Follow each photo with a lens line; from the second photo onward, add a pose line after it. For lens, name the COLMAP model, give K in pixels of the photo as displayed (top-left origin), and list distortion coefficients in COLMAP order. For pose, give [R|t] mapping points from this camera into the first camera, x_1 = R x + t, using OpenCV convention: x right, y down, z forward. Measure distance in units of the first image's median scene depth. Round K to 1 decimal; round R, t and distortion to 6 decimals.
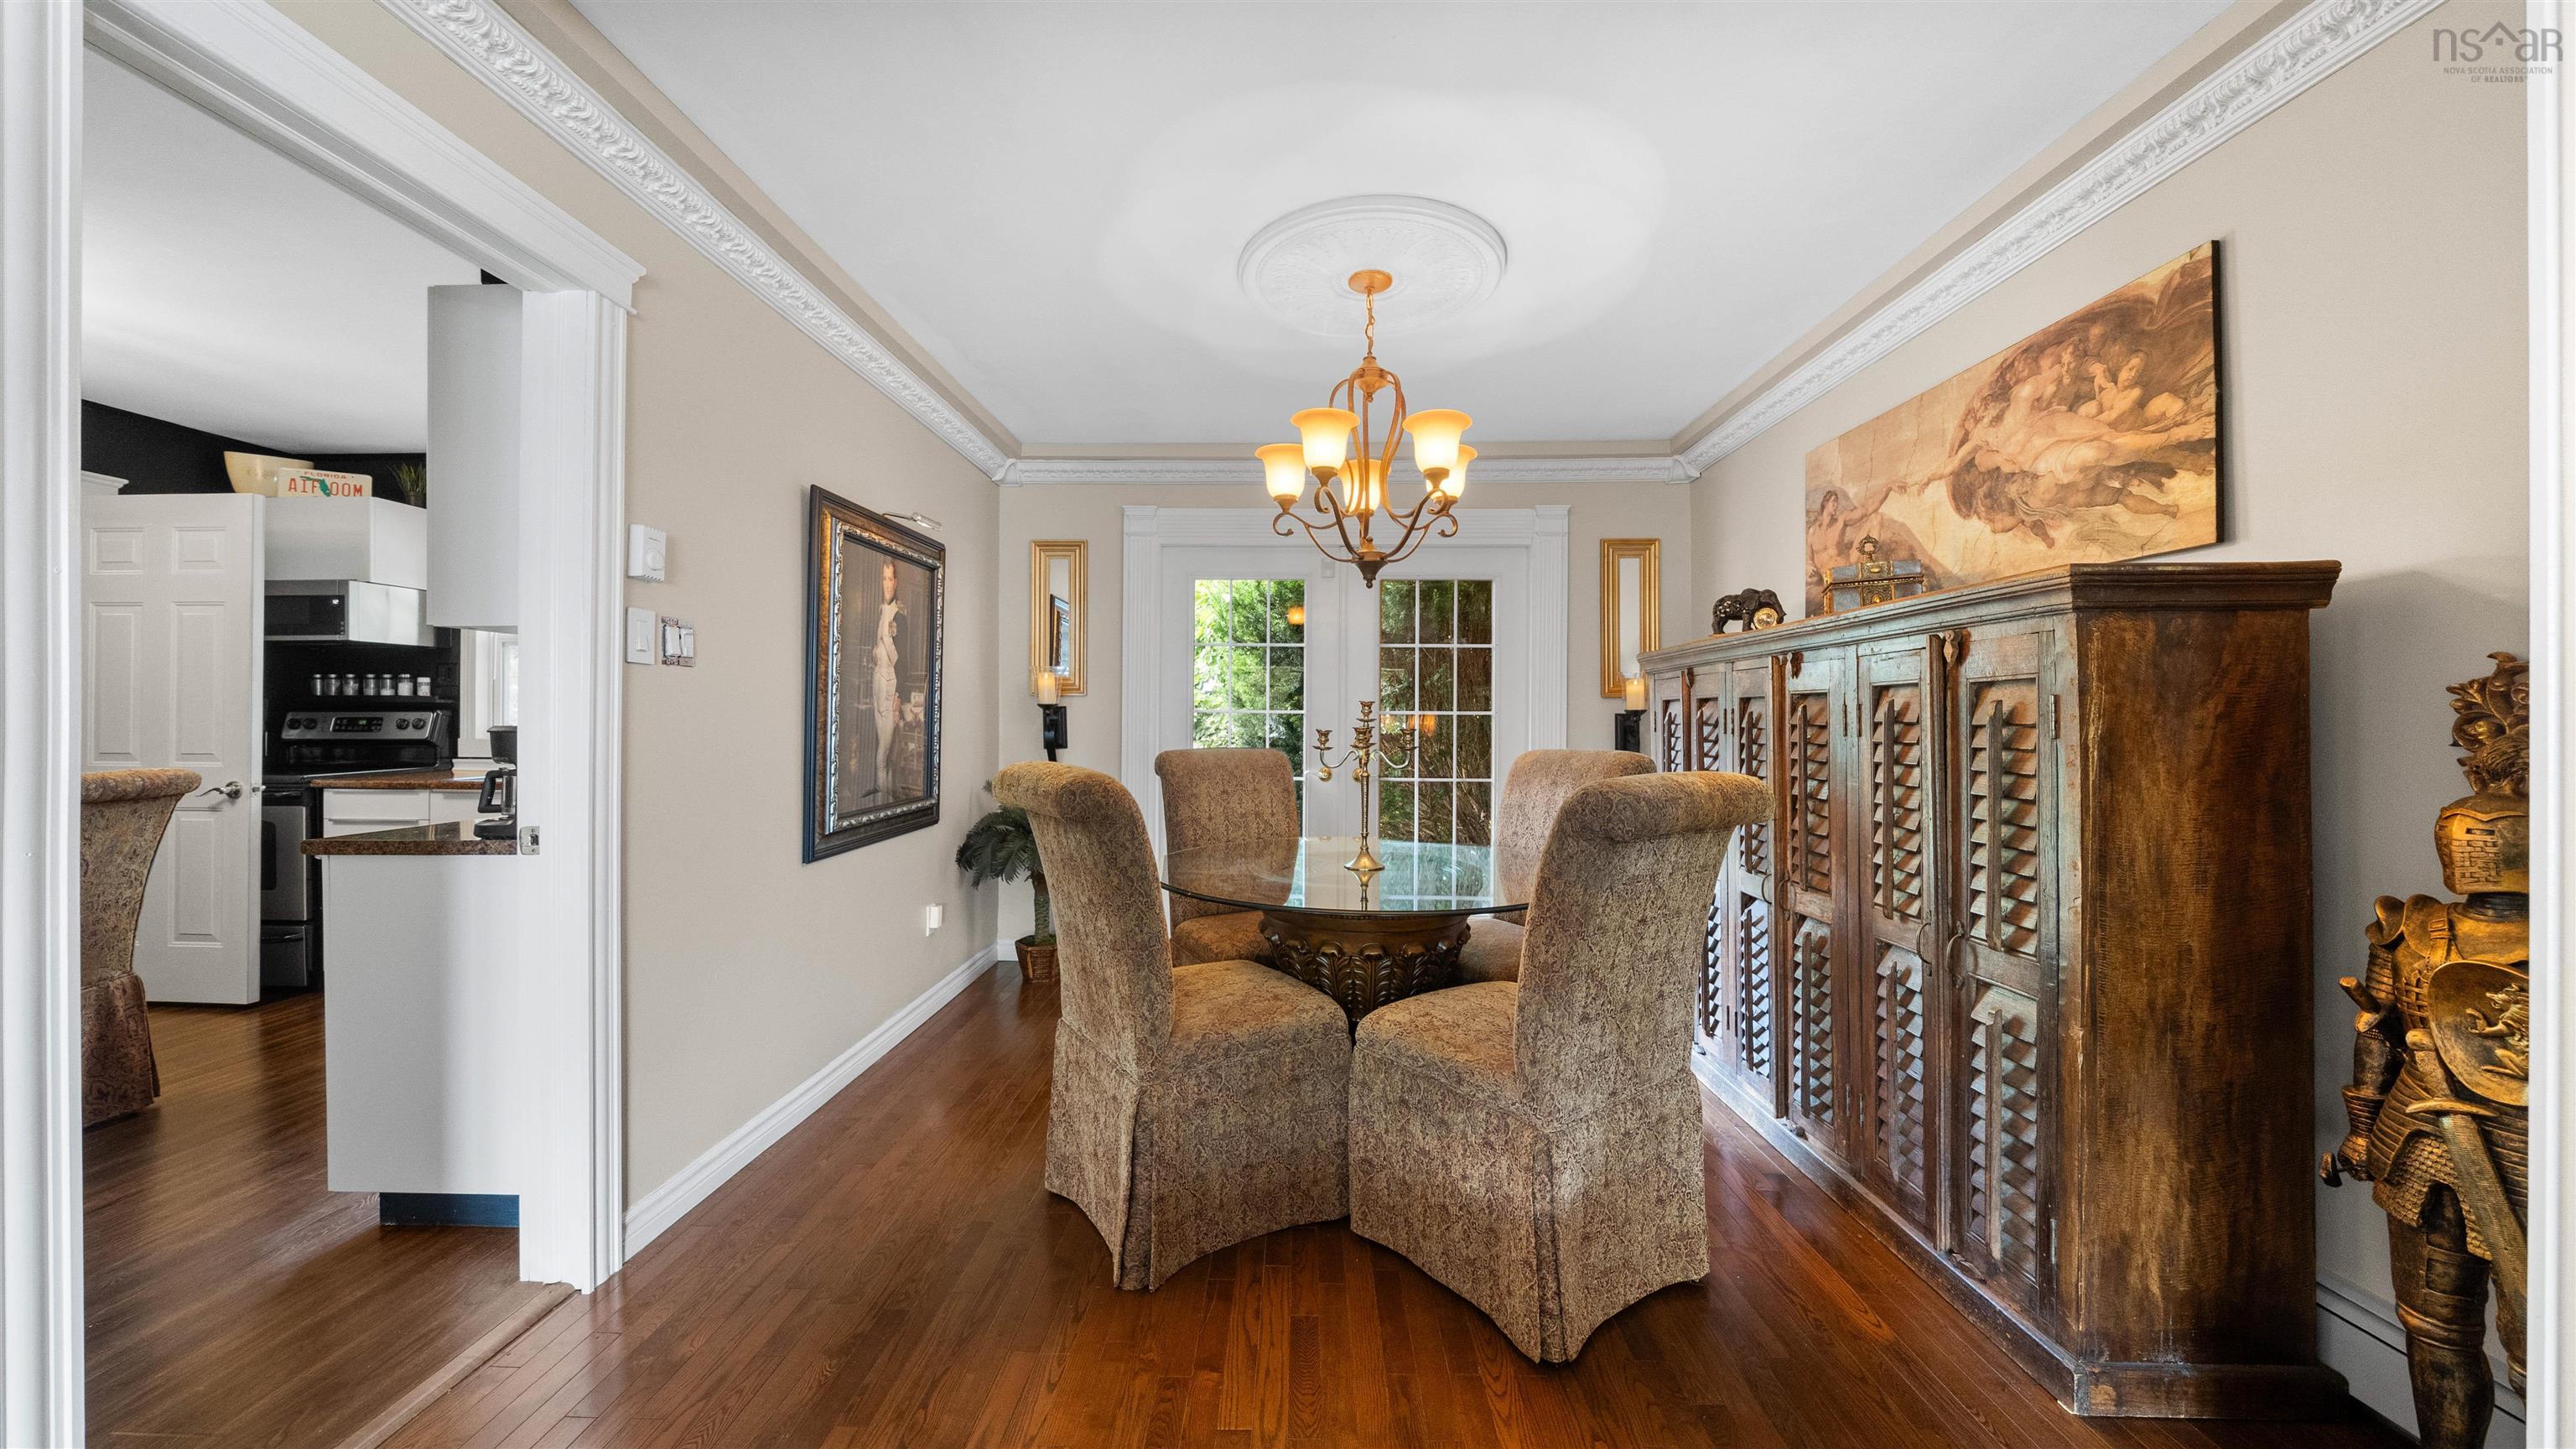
lens RADIAL K [[891.9, 0, 1287.0], [0, 891.9, 719.0], [0, 0, 1]] dist [-0.003170, -0.000254]
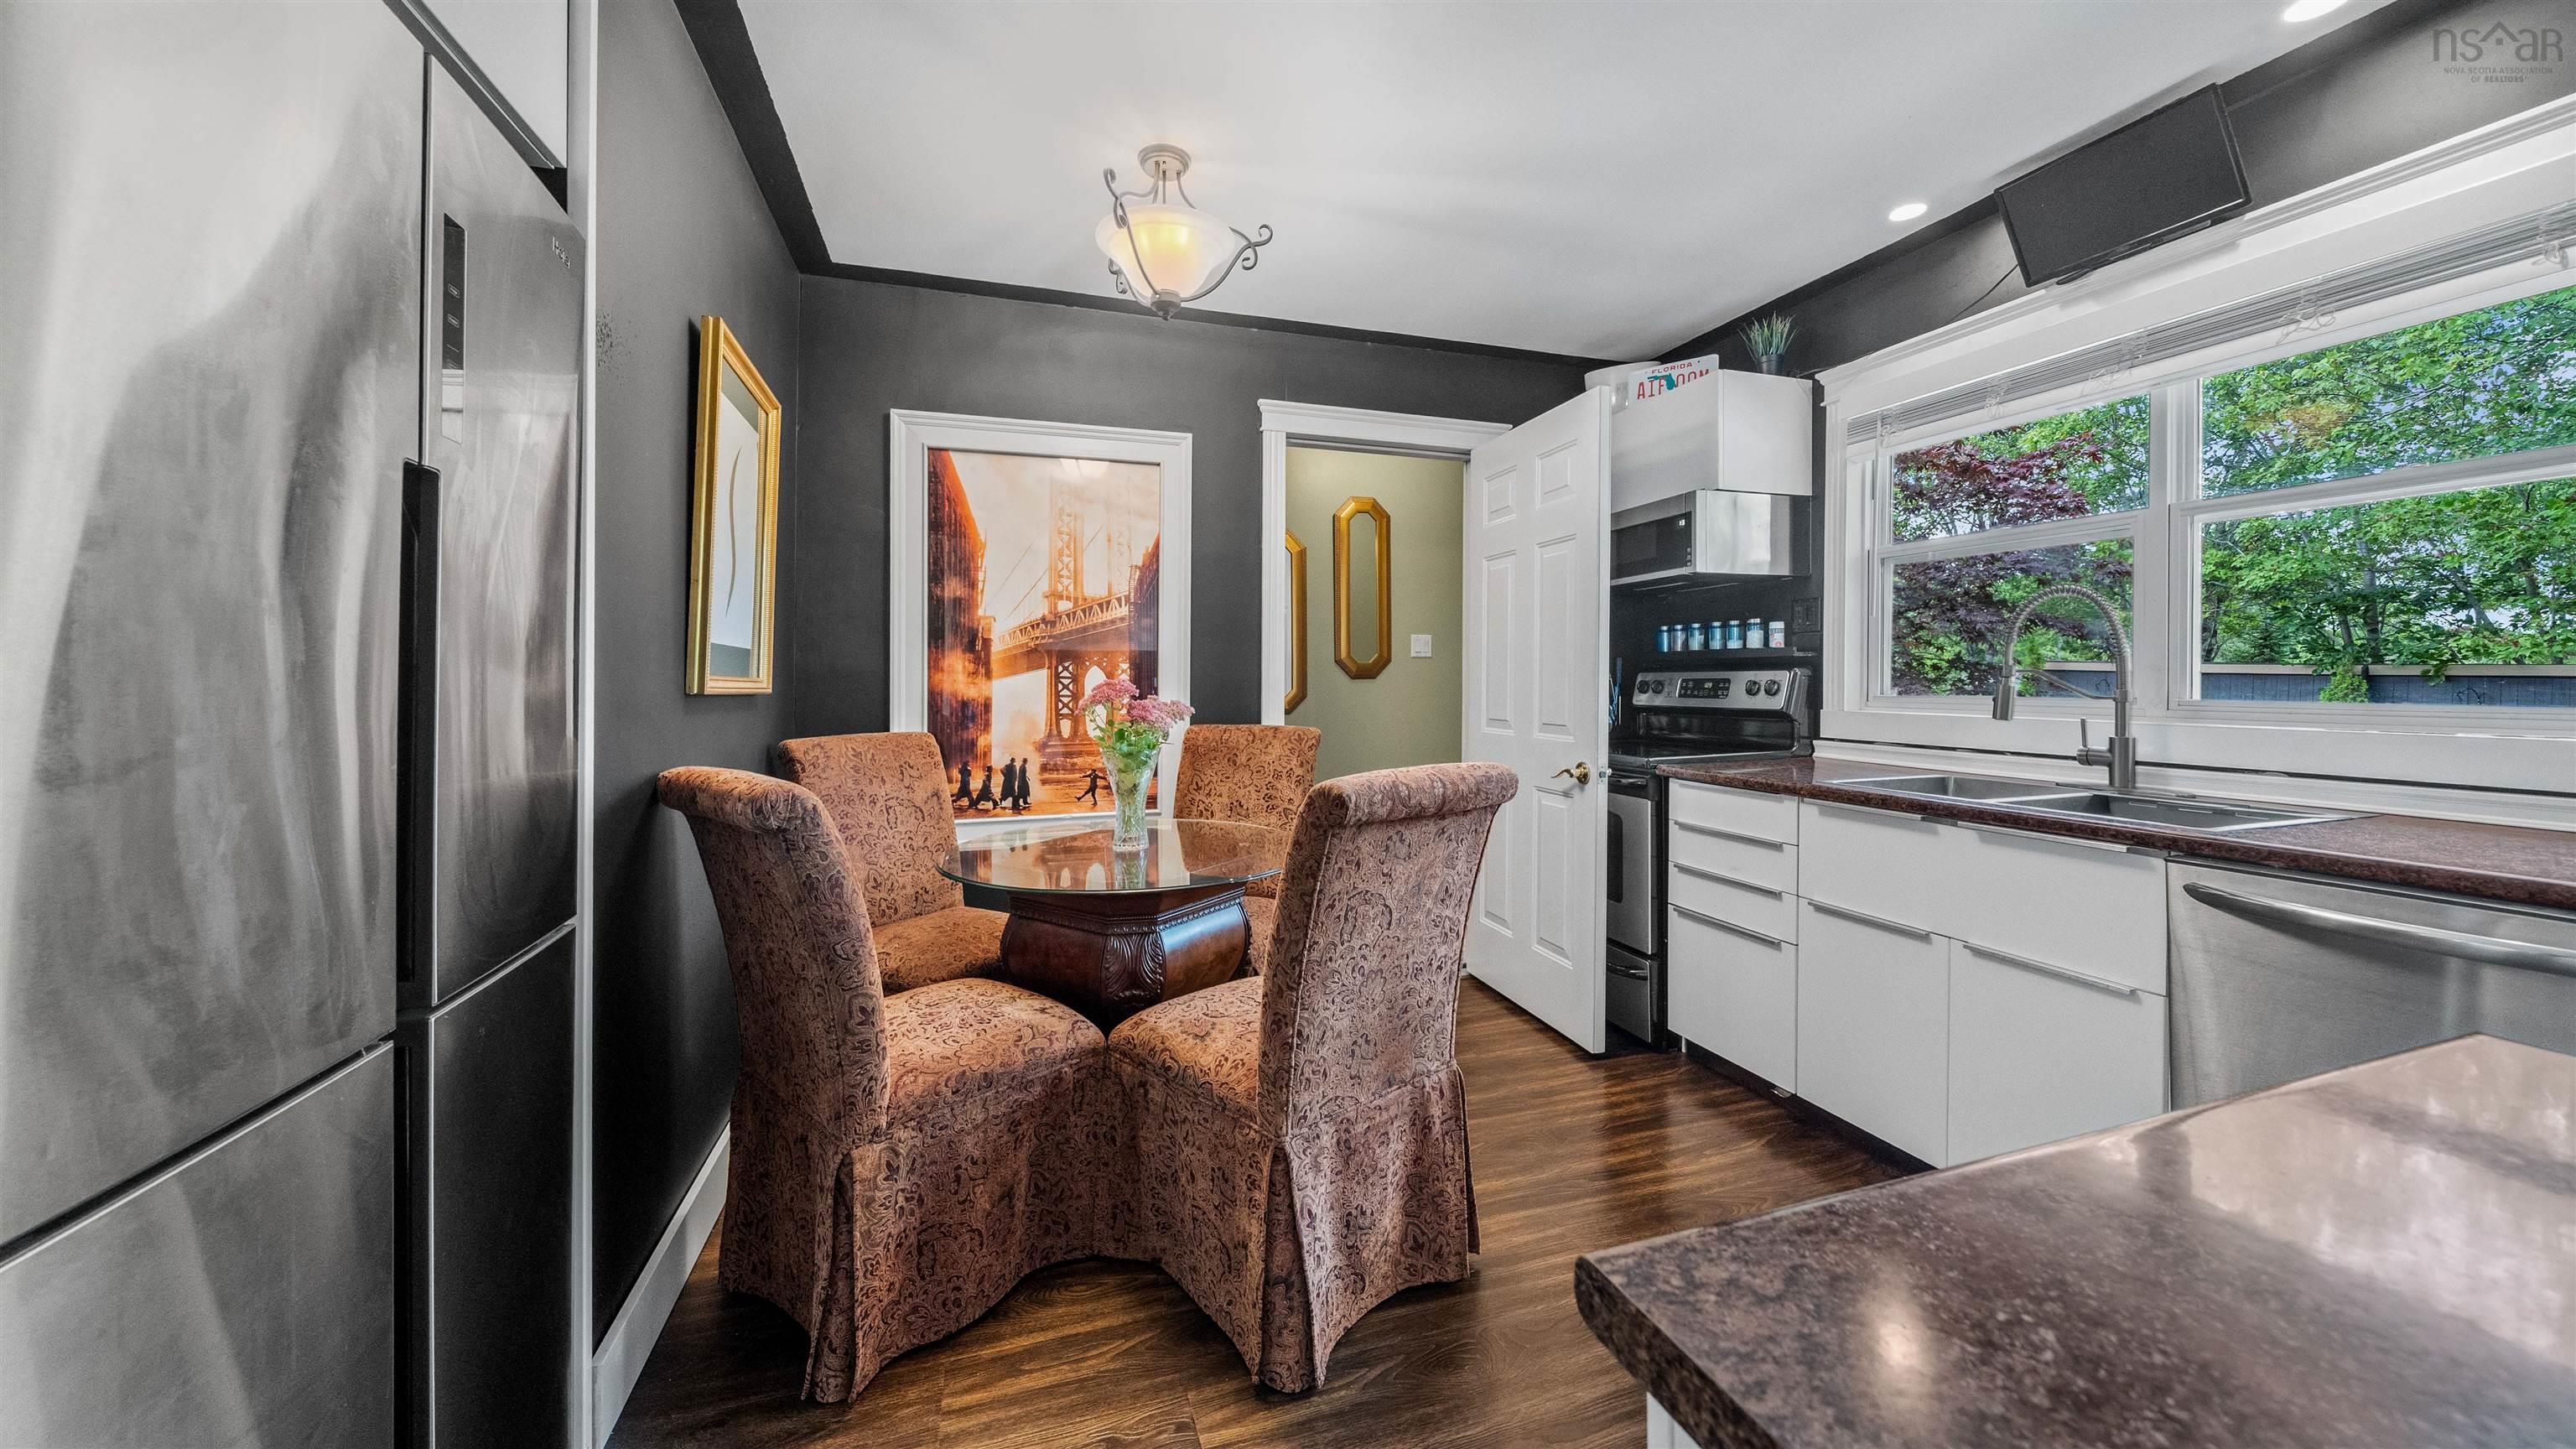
lens RADIAL K [[899.3, 0, 1274.0], [0, 899.3, 698.2], [0, 0, 1]] dist [0.000613, -0.000022]
pose [[0.321556, 0.015810, -0.946759, -0.458606], [0.006027, 0.999806, 0.018743, -0.002030], [0.946871, -0.011733, 0.321398, 0.426342]]
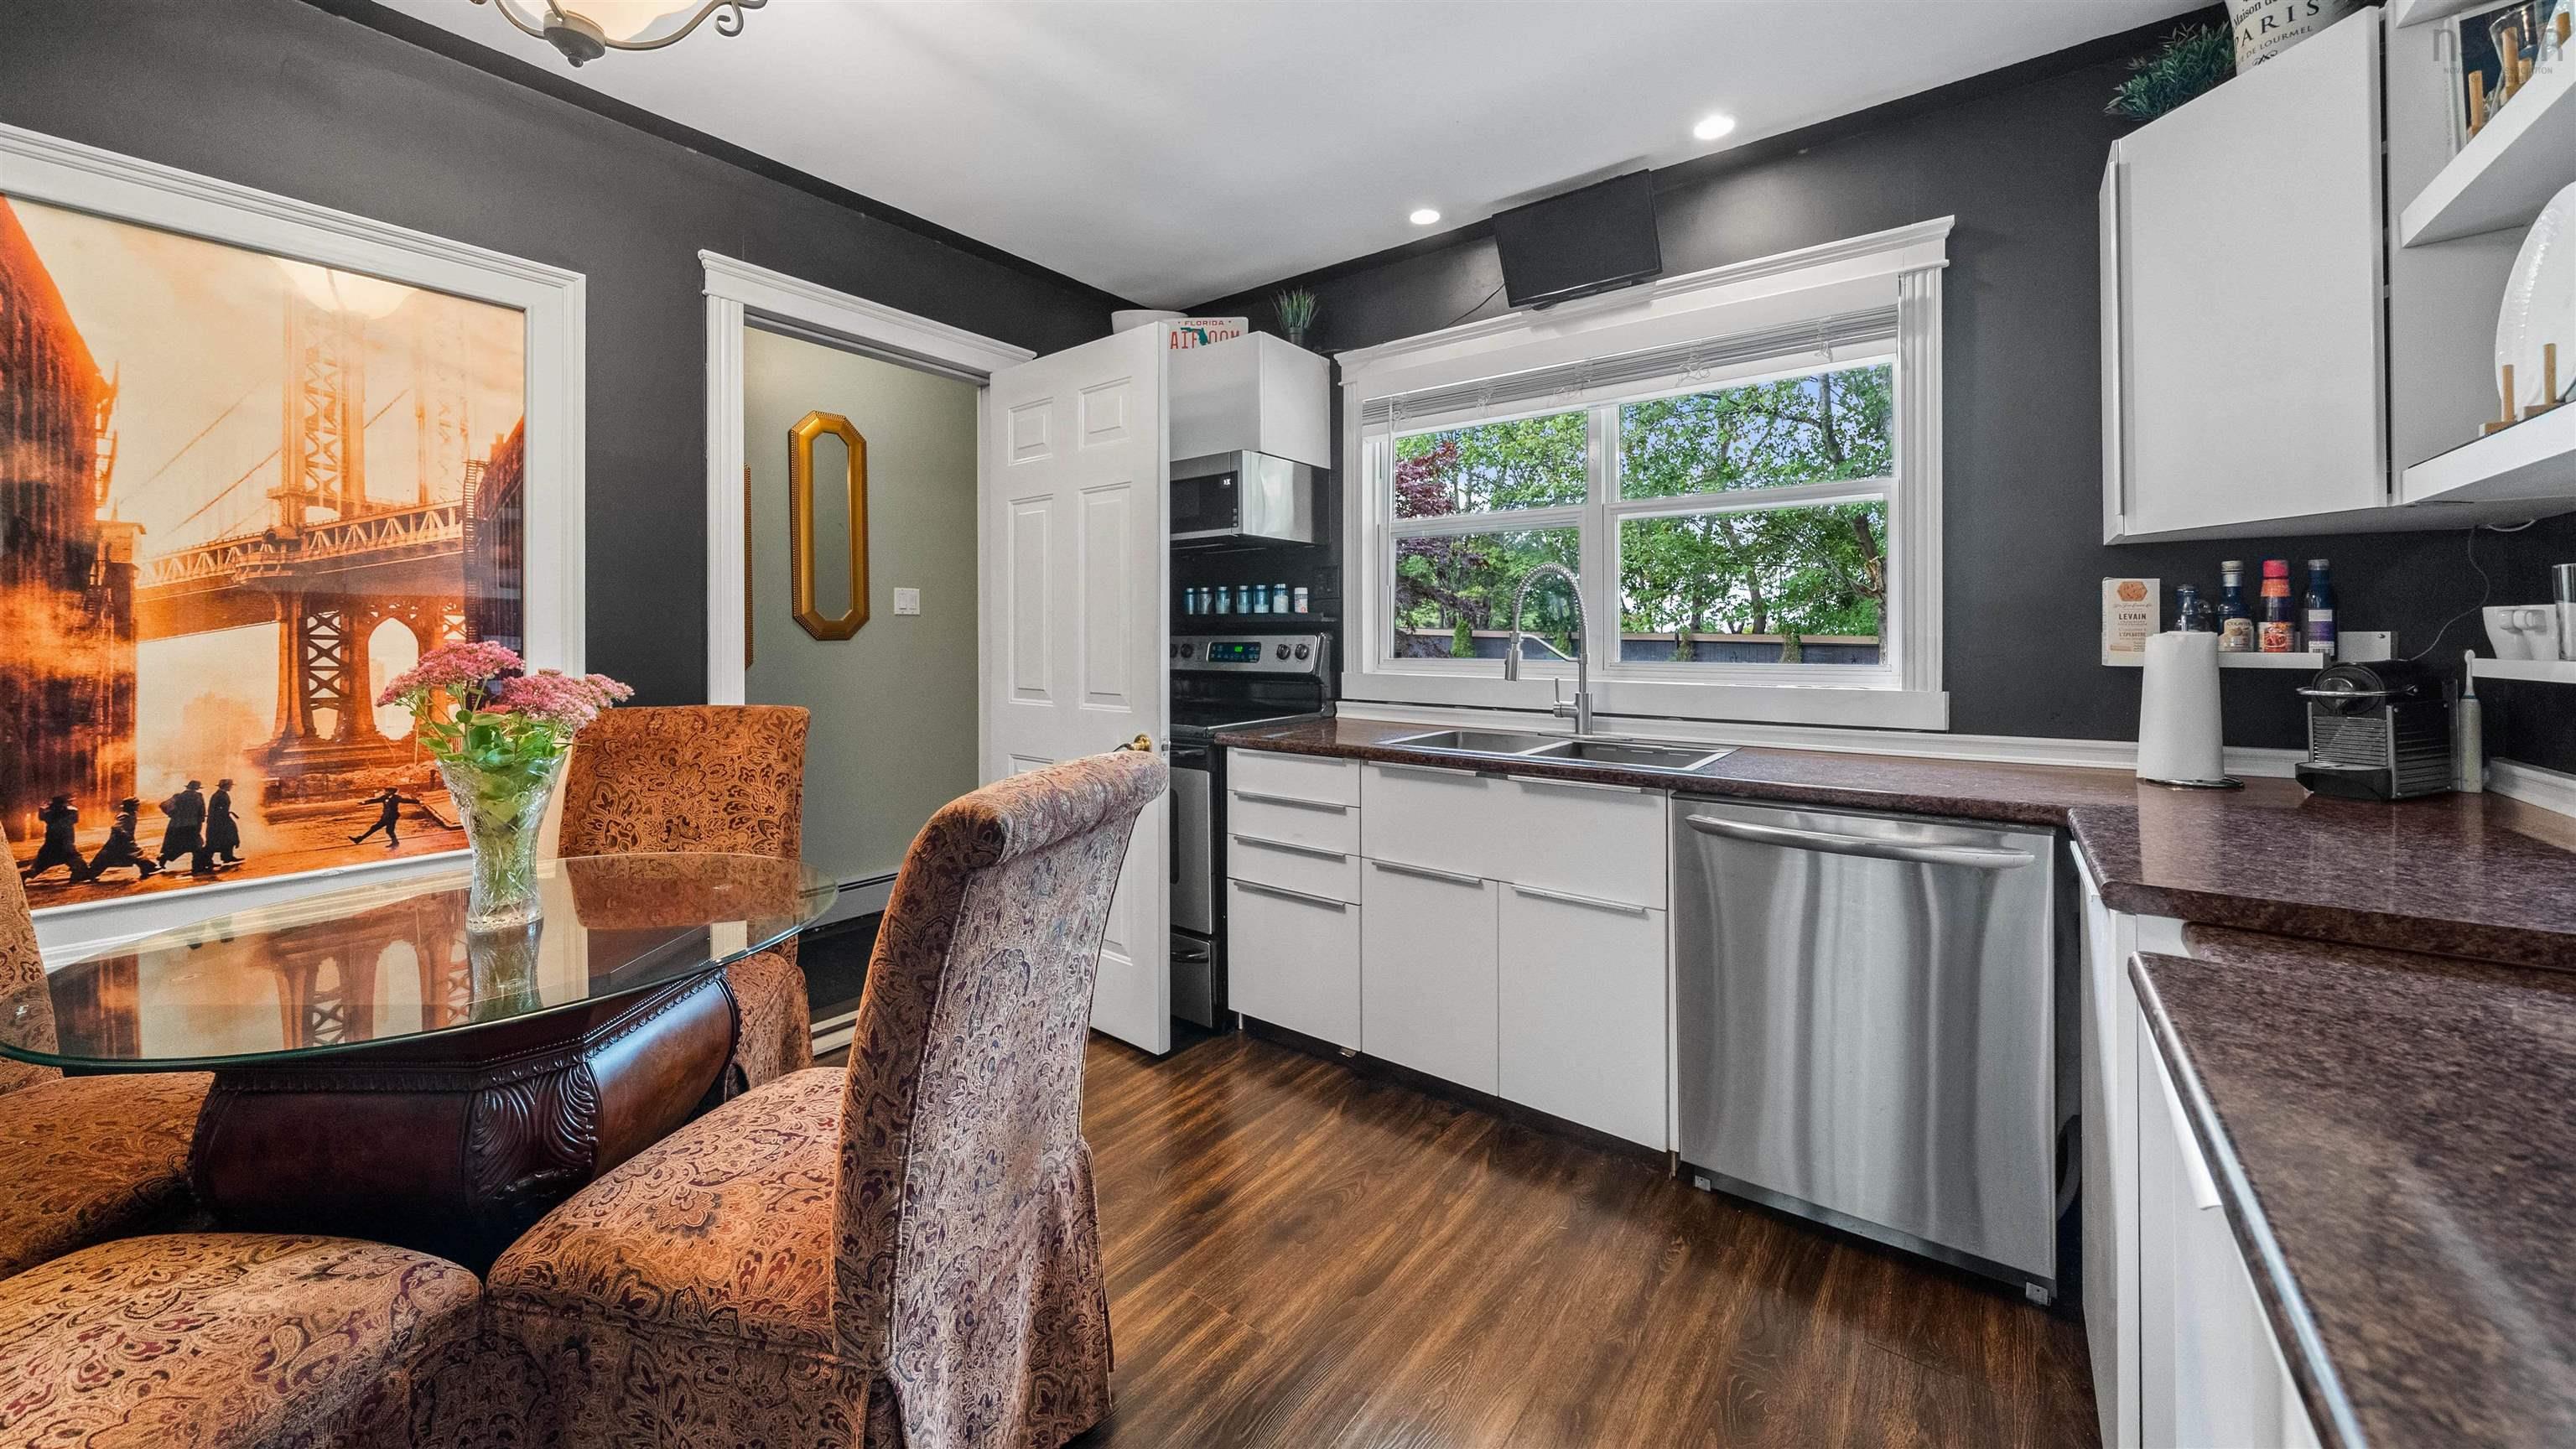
lens RADIAL K [[920.1, 0, 1289.0], [0, 920.1, 660.4], [0, 0, 1]] dist [-0.003635, -0.000077]
pose [[0.808572, 0.011625, -0.588283, -0.578557], [0.001578, 0.999758, 0.021925, -0.003948], [0.588396, -0.018657, 0.808358, 0.417430]]
